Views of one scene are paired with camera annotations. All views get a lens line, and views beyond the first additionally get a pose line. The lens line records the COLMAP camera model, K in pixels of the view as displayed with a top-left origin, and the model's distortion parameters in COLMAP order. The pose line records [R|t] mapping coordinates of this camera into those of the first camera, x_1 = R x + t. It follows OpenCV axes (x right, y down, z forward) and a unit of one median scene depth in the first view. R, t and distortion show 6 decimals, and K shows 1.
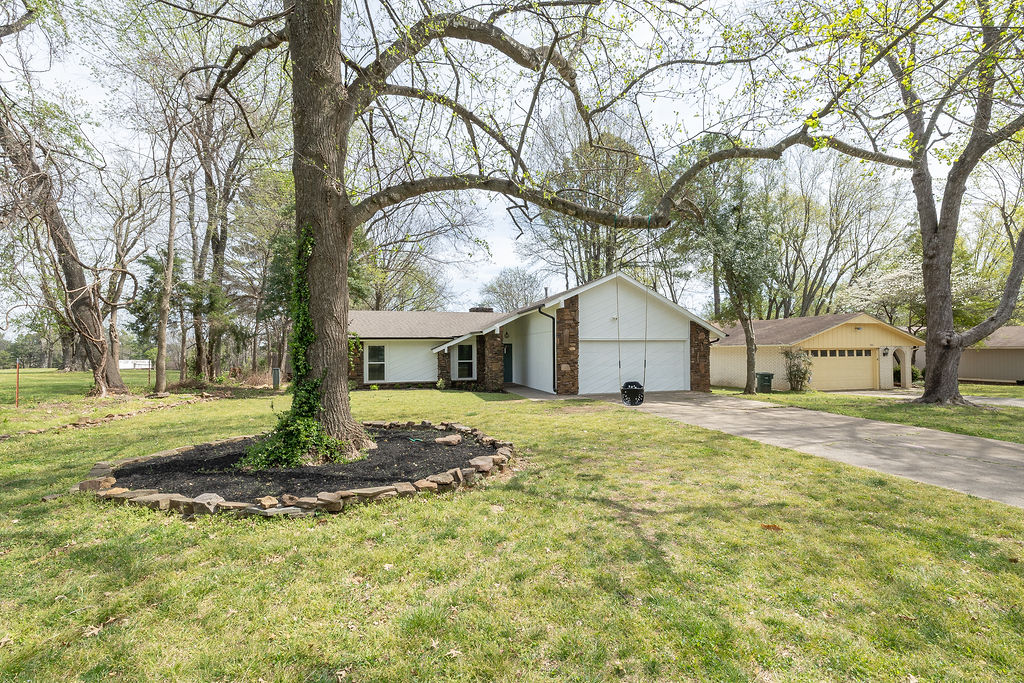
lens RADIAL K [[448.3, 0, 543.8], [0, 448.3, 335.4], [0, 0, 1]] dist [0.001399, 0.000394]
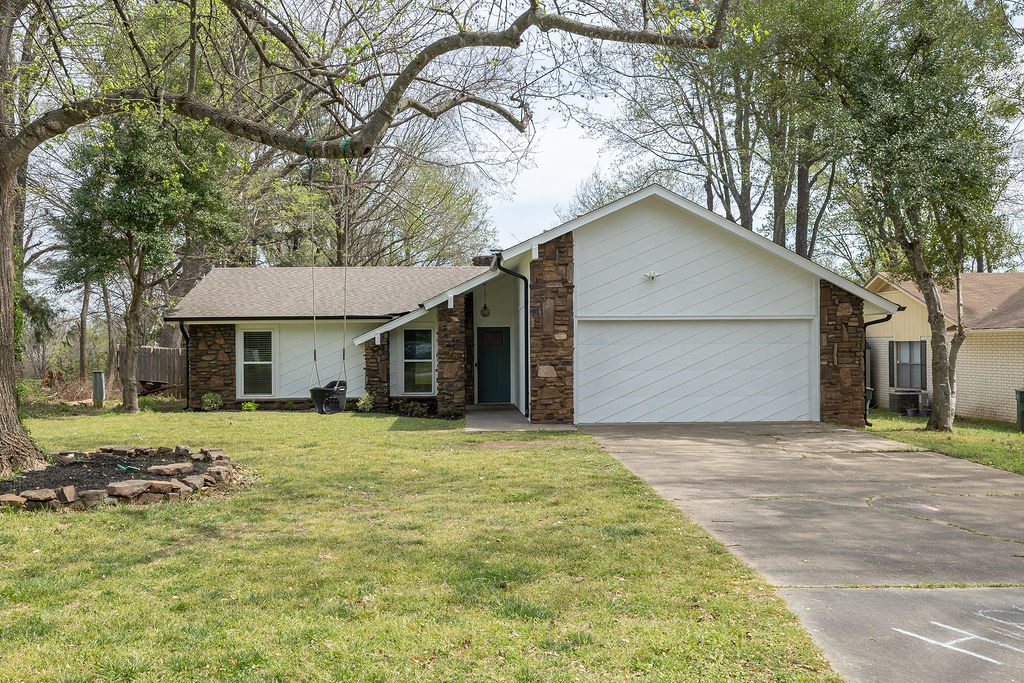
lens RADIAL K [[995.2, 0, 513.1], [0, 995.2, 322.2], [0, 0, 1]] dist [0.002026, 0.001784]
pose [[0.969778, -0.004407, -0.243951, 0.265127], [0.007500, 0.999903, 0.011750, -0.001065], [0.243875, -0.013224, 0.969716, -0.132386]]
